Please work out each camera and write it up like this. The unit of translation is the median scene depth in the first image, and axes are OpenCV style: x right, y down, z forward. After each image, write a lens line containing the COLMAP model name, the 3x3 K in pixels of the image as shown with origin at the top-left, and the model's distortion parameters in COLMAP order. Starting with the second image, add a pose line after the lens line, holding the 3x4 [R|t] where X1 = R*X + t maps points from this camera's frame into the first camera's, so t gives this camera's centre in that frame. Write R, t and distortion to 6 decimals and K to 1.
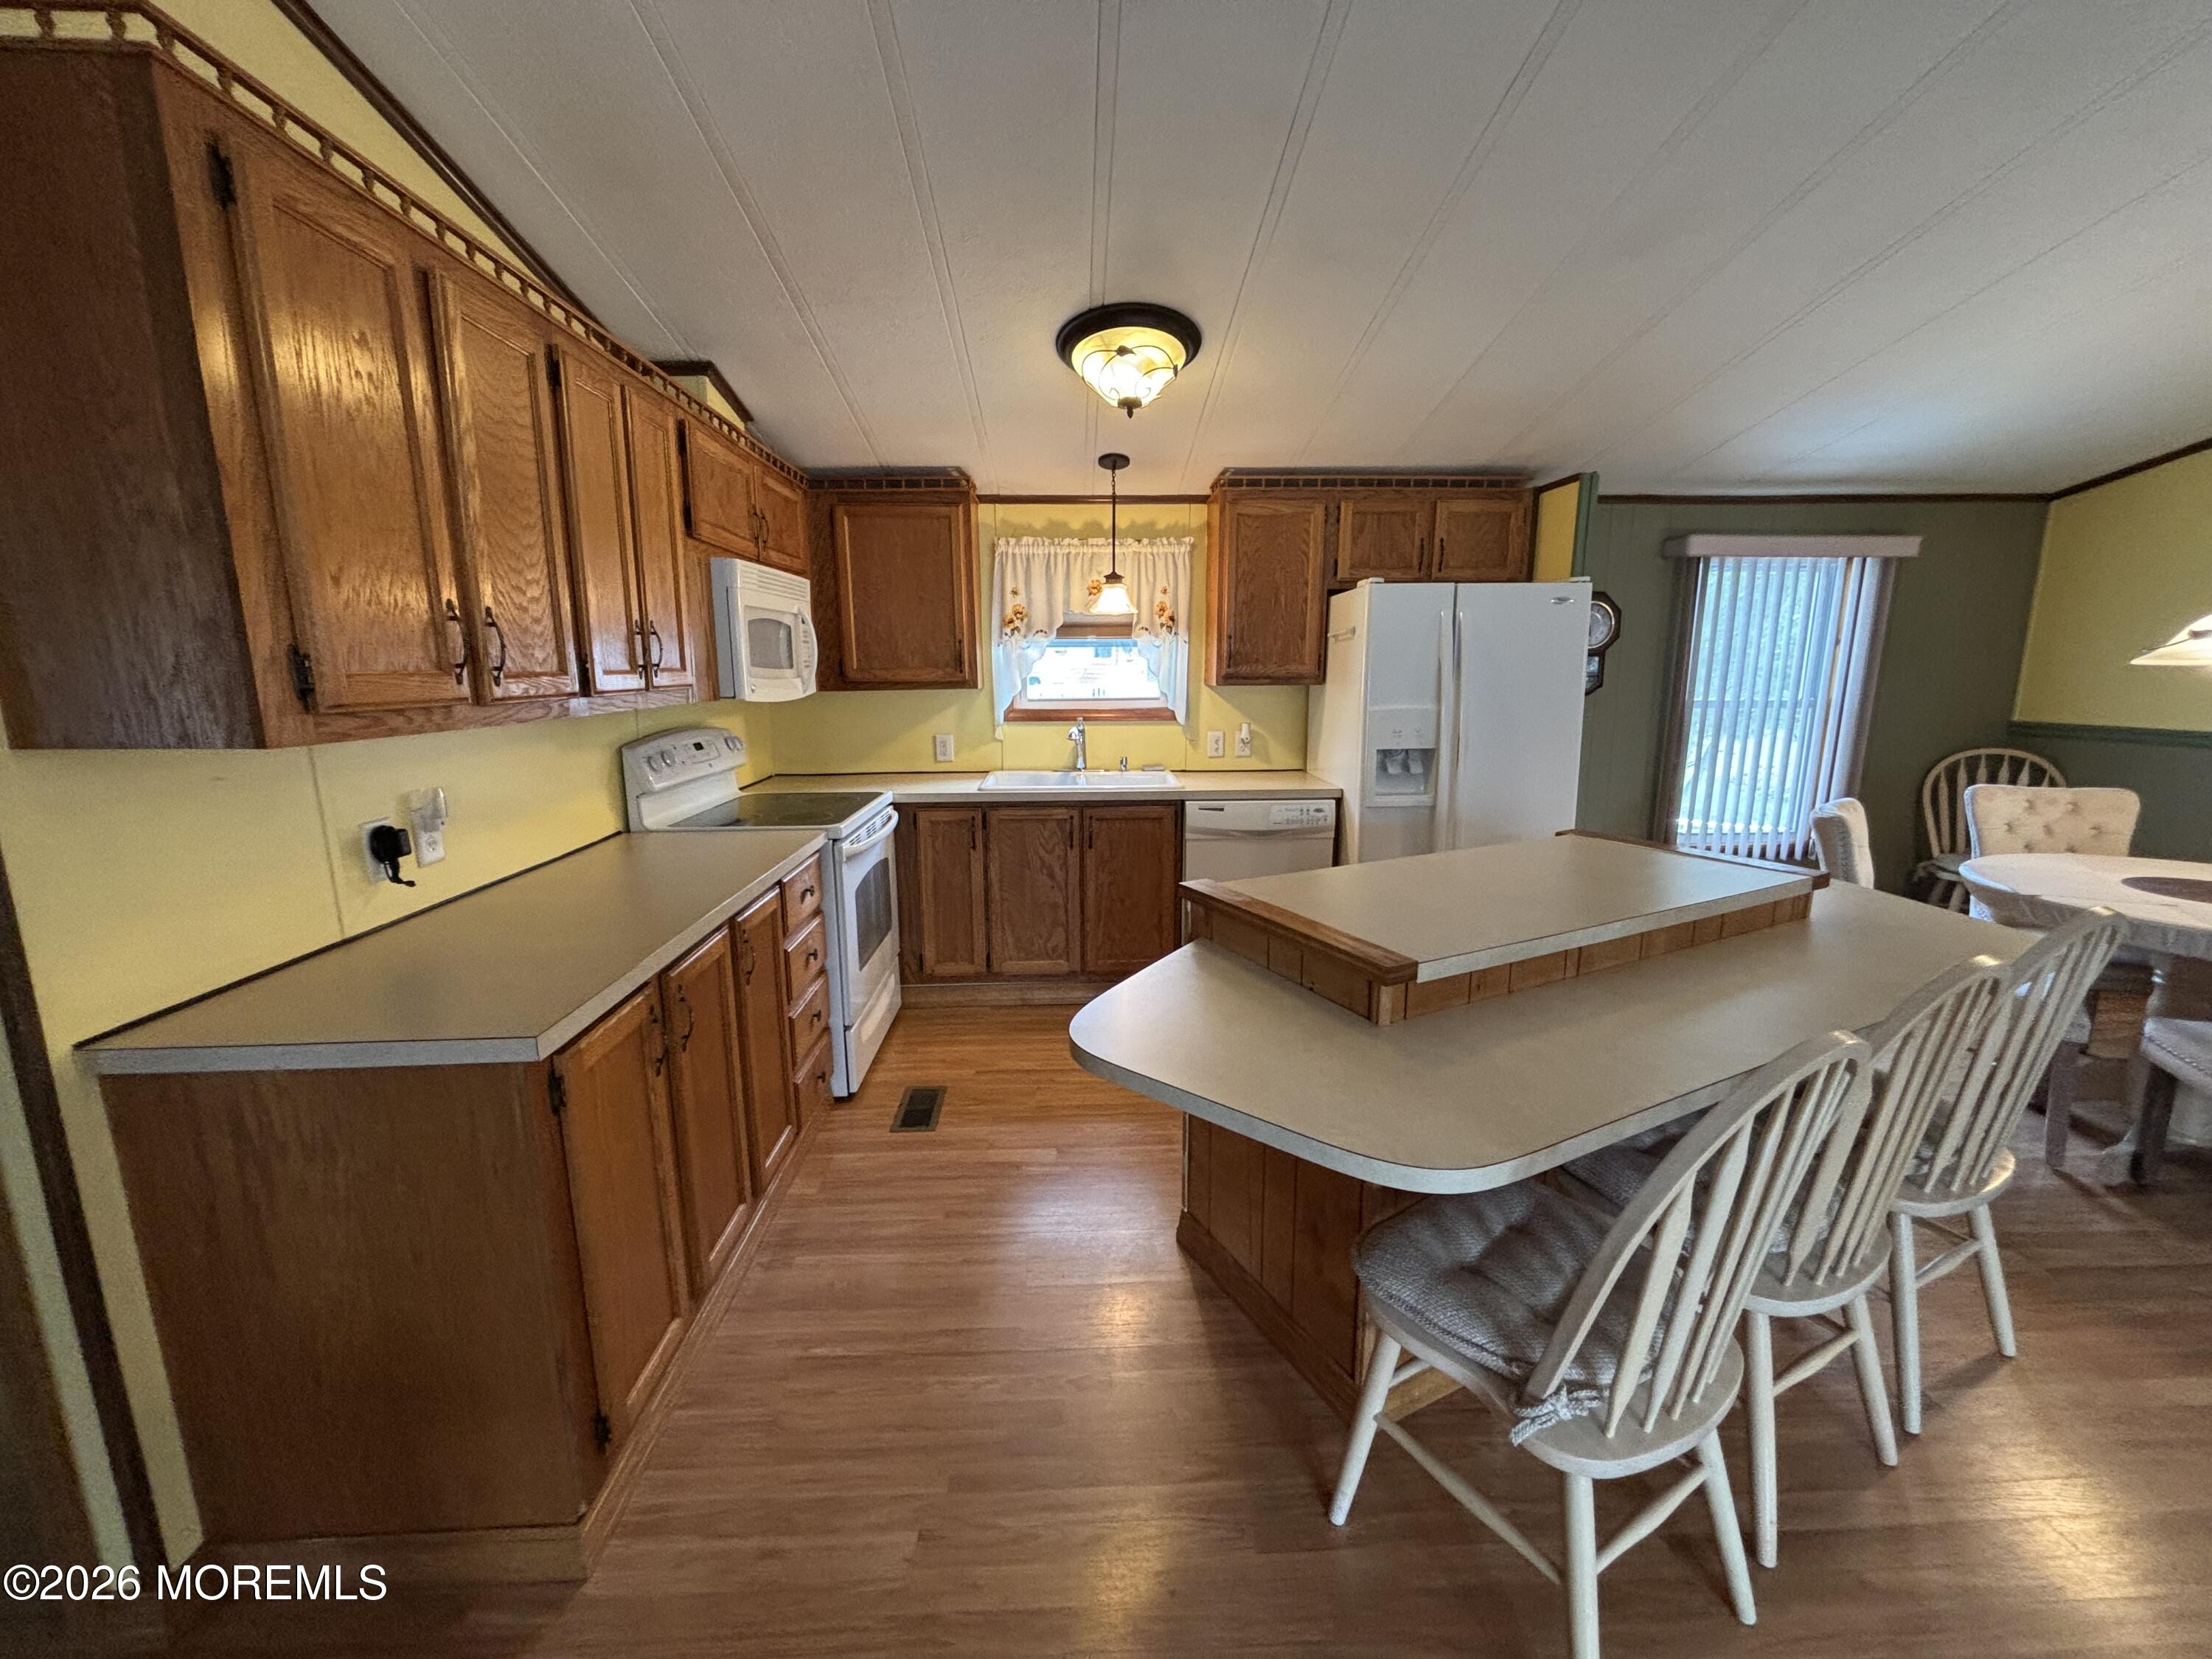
lens RADIAL K [[890.3, 0, 1087.4], [0, 890.3, 836.1], [0, 0, 1]] dist [-0.001836, -0.000071]
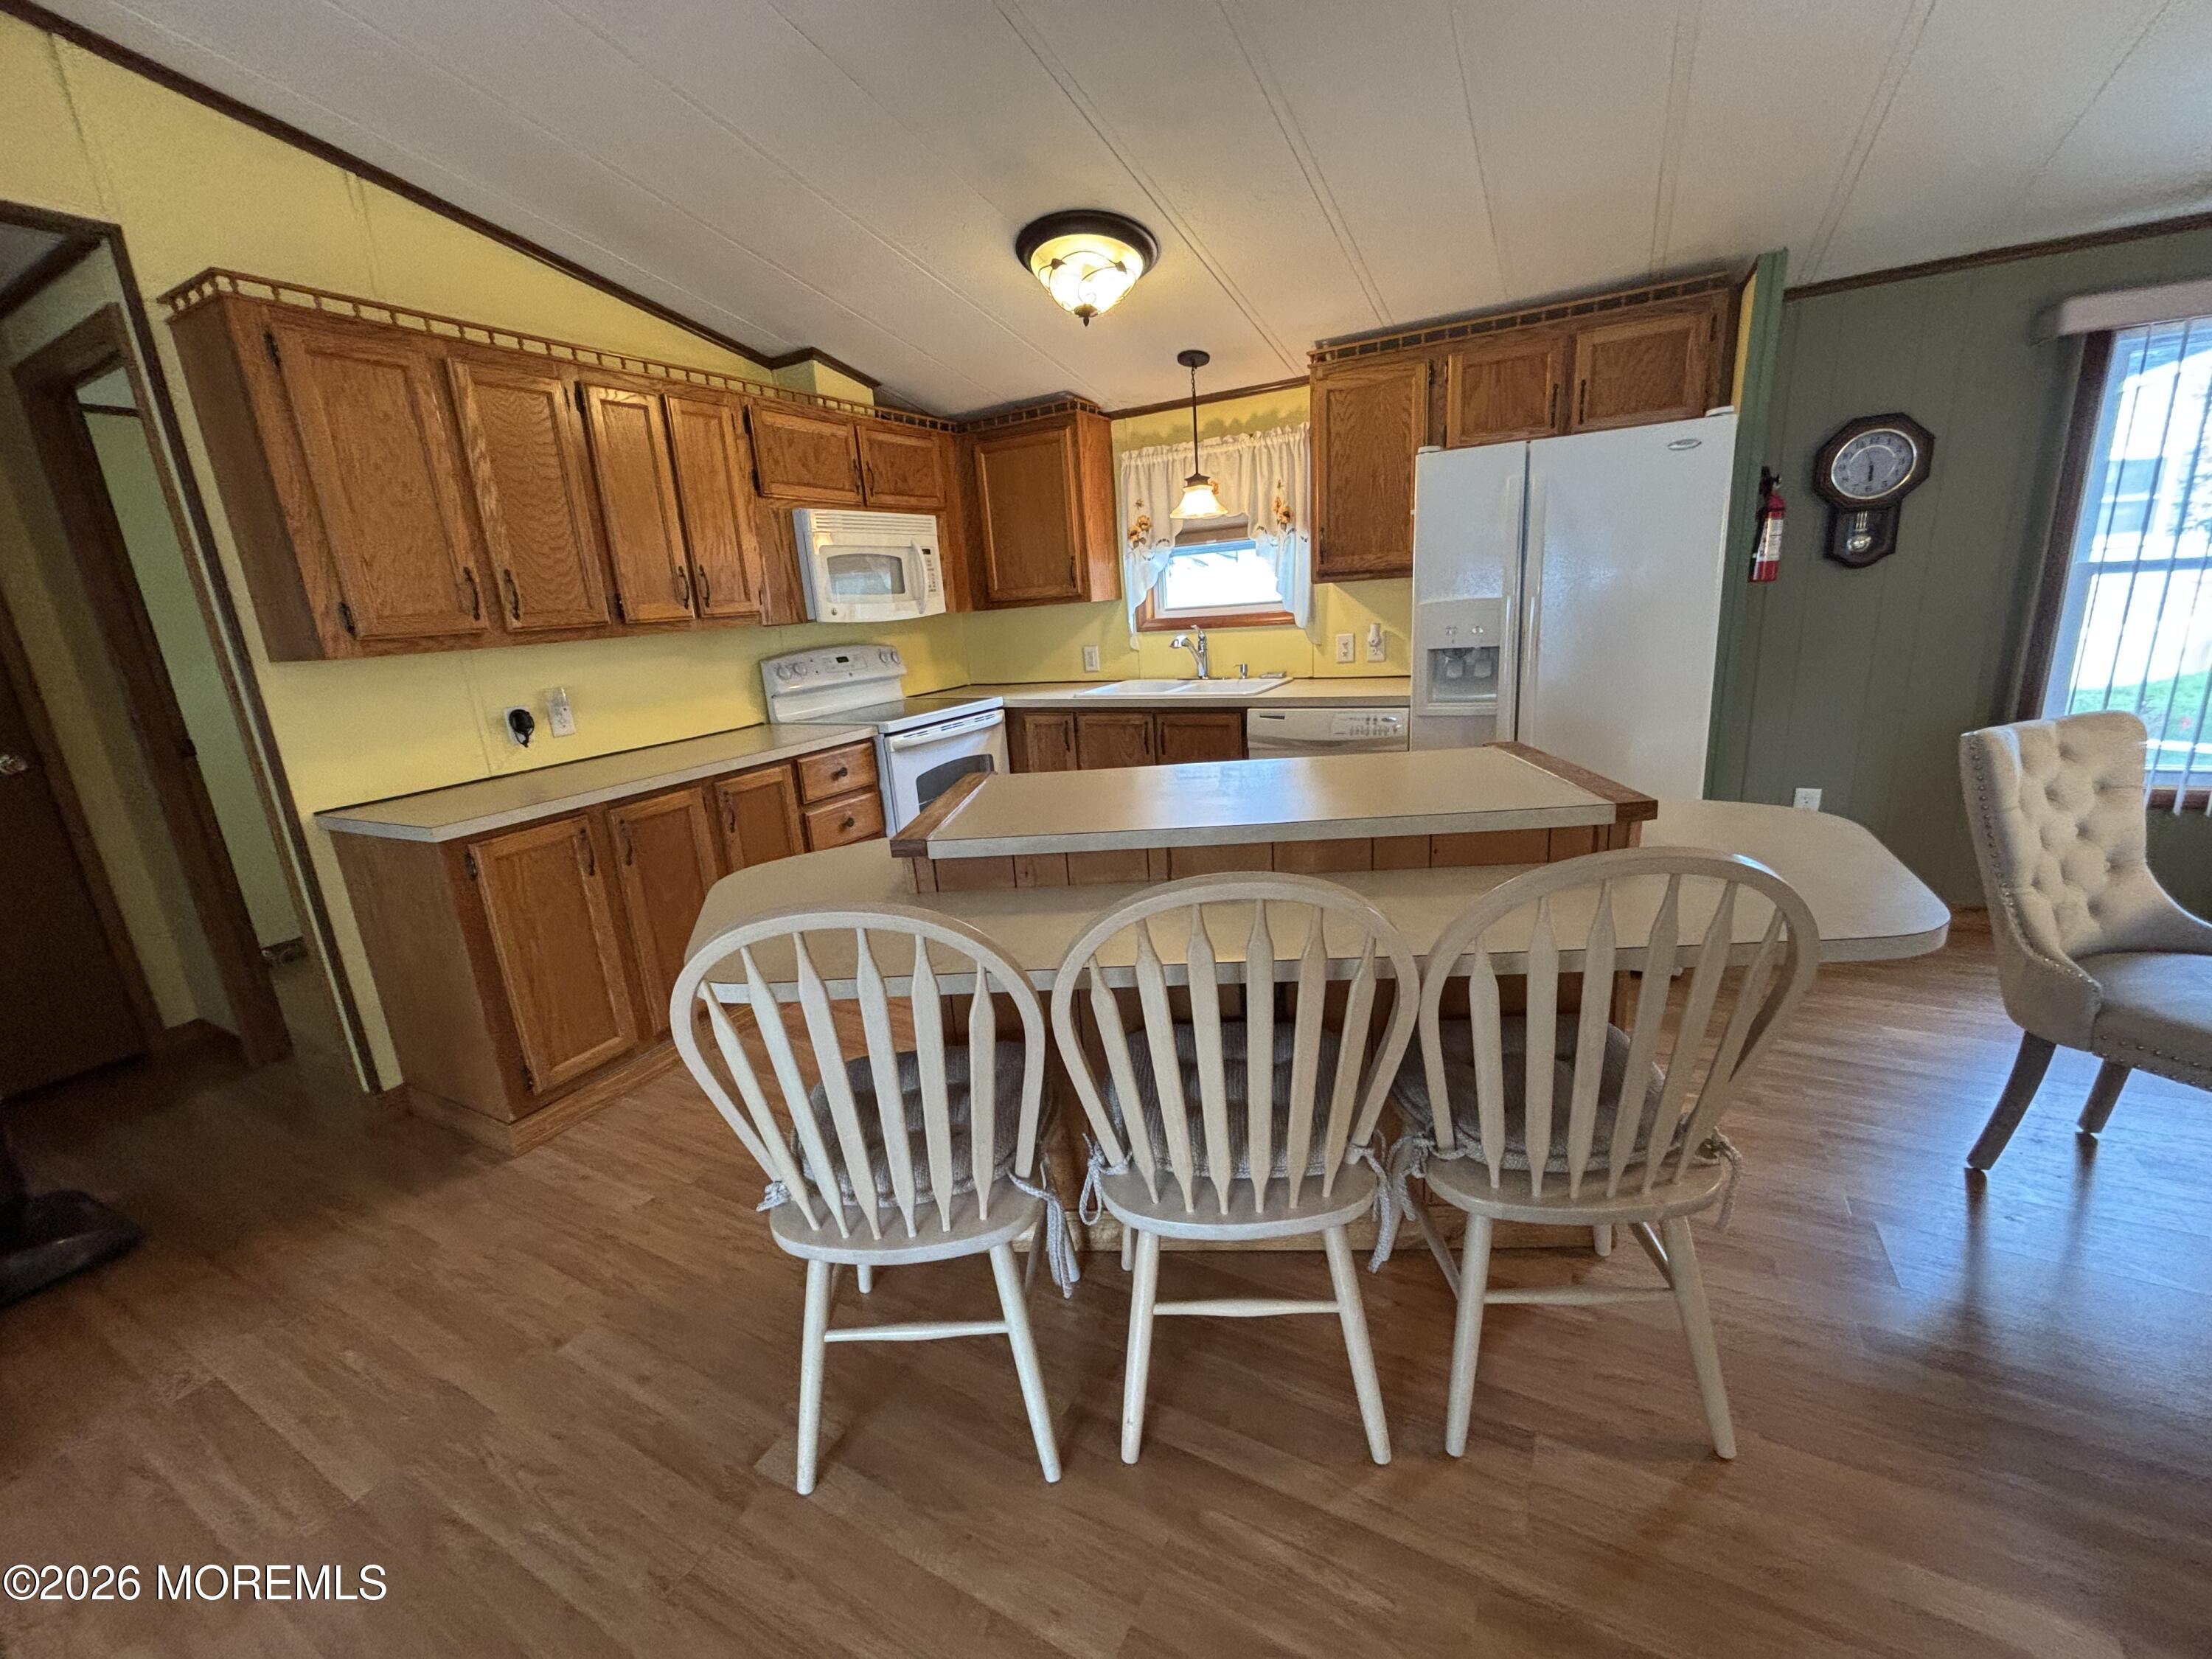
lens RADIAL K [[890.3, 0, 1081.6], [0, 890.3, 830.0], [0, 0, 1]] dist [-0.001836, -0.000071]
pose [[0.856670, 0.079696, -0.509672, 0.453252], [-0.036092, 0.994833, 0.094894, 0.007522], [0.514601, -0.062898, 0.855120, 0.061928]]
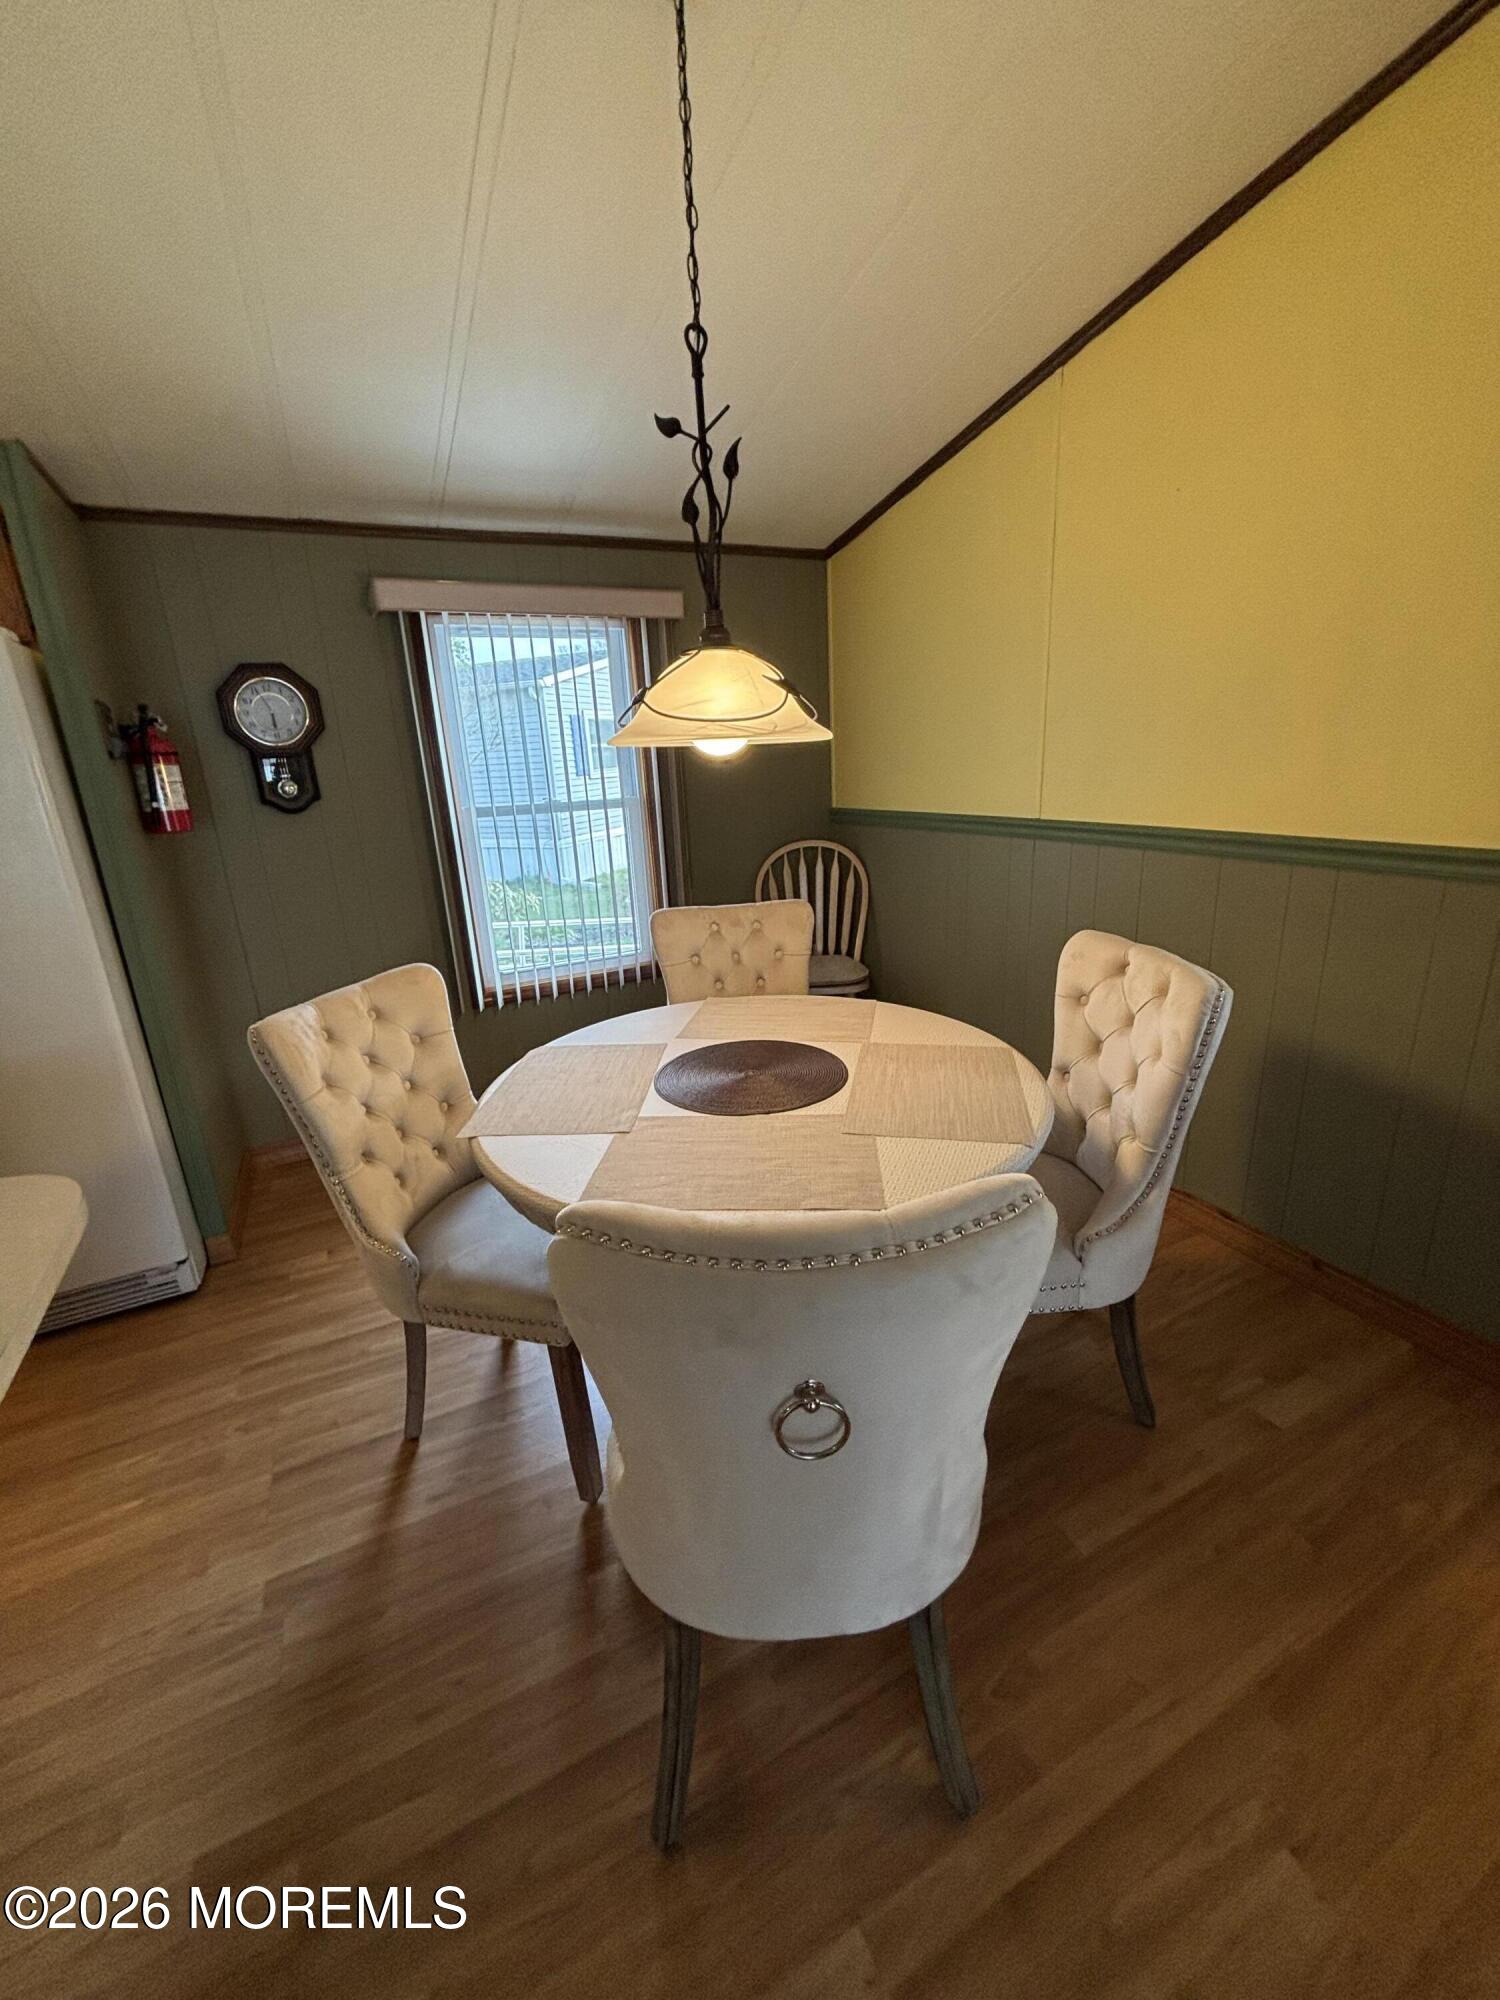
lens RADIAL K [[805.0, 0, 750.7], [0, 805.0, 1003.3], [0, 0, 1]] dist [-0.001836, -0.000071]
pose [[0.910197, -0.158932, 0.382467, 0.696080], [0.120358, 0.985091, 0.122921, -0.047119], [-0.396301, -0.065849, 0.915756, 0.277937]]
